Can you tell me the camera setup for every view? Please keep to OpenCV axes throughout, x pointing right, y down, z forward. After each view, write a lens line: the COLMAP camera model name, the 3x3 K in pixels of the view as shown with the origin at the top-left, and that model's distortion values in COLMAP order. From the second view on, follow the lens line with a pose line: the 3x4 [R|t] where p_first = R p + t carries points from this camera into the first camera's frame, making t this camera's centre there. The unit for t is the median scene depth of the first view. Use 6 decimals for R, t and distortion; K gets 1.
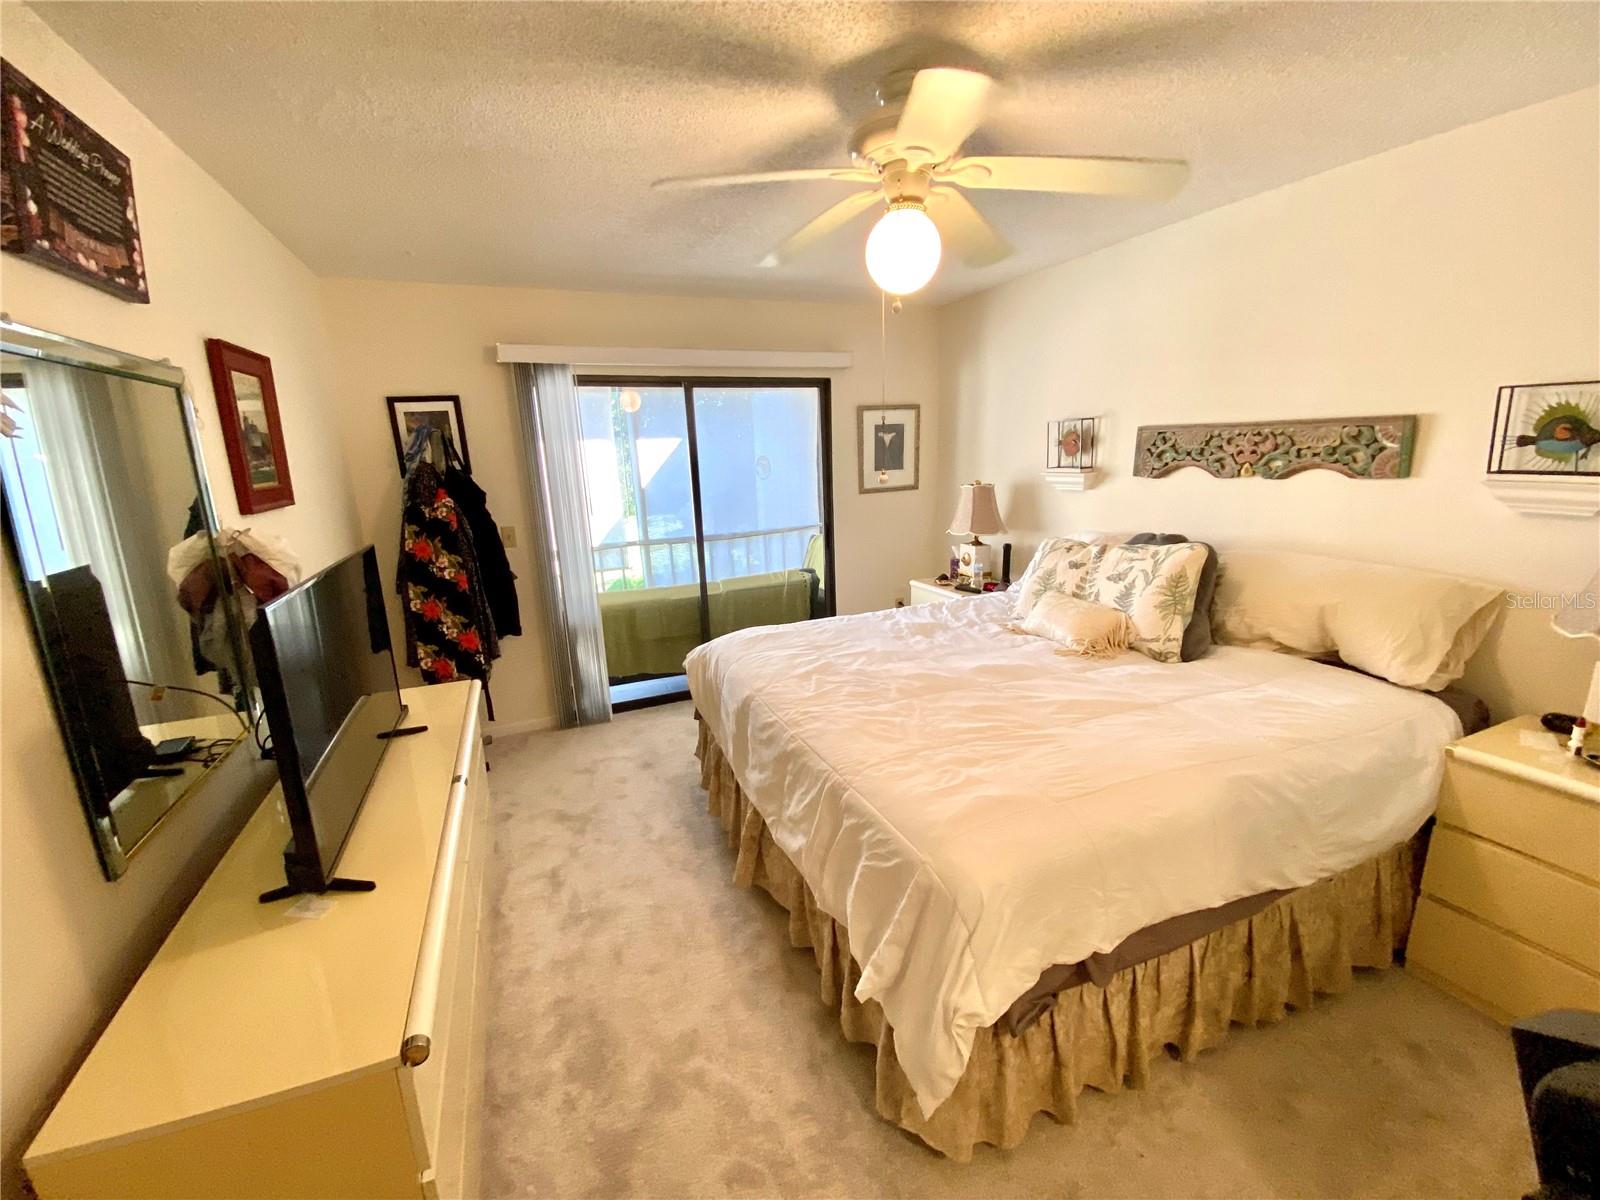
lens RADIAL K [[647.1, 0, 800.0], [0, 647.1, 600.0], [0, 0, 1]] dist [0.048868, -0.029455]
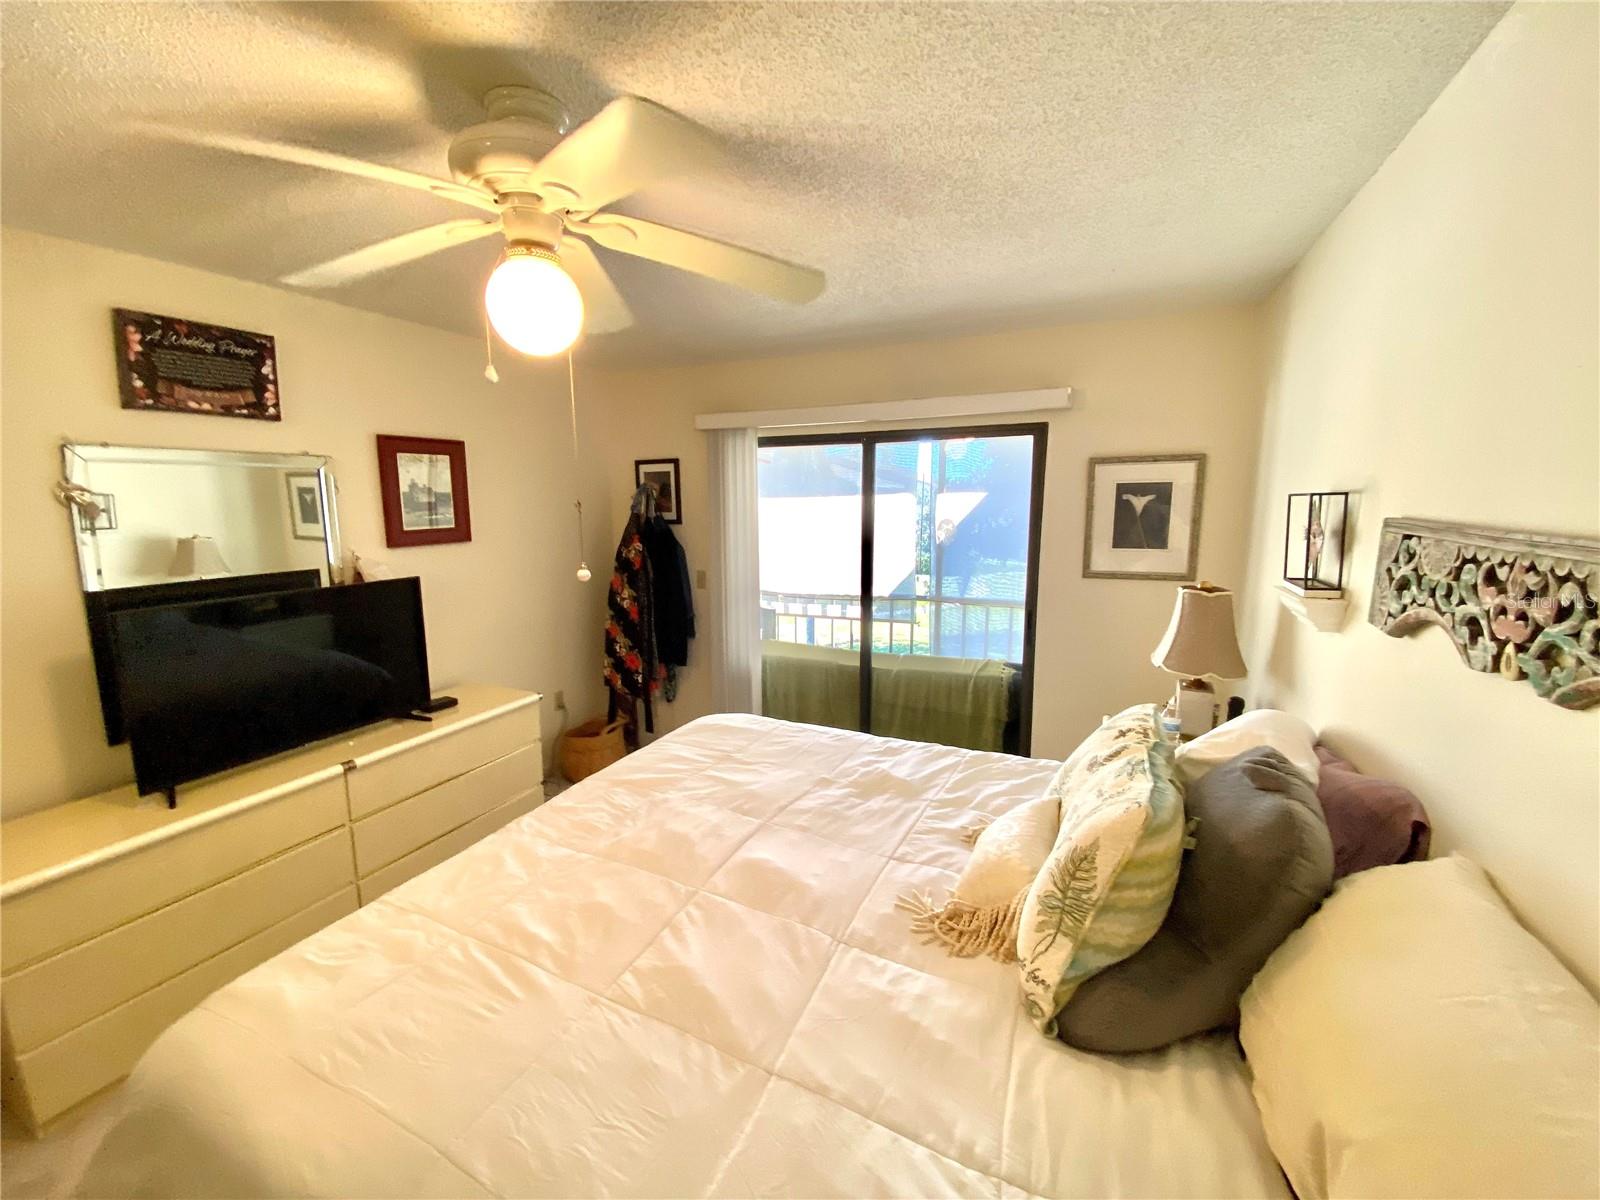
lens RADIAL K [[647.1, 0, 800.0], [0, 647.1, 600.0], [0, 0, 1]] dist [0.048868, -0.029455]
pose [[0.682589, 0.147046, -0.715856, 0.542885], [-0.184582, 0.982478, 0.025810, -0.136702], [0.707108, 0.114517, 0.697771, 0.379528]]
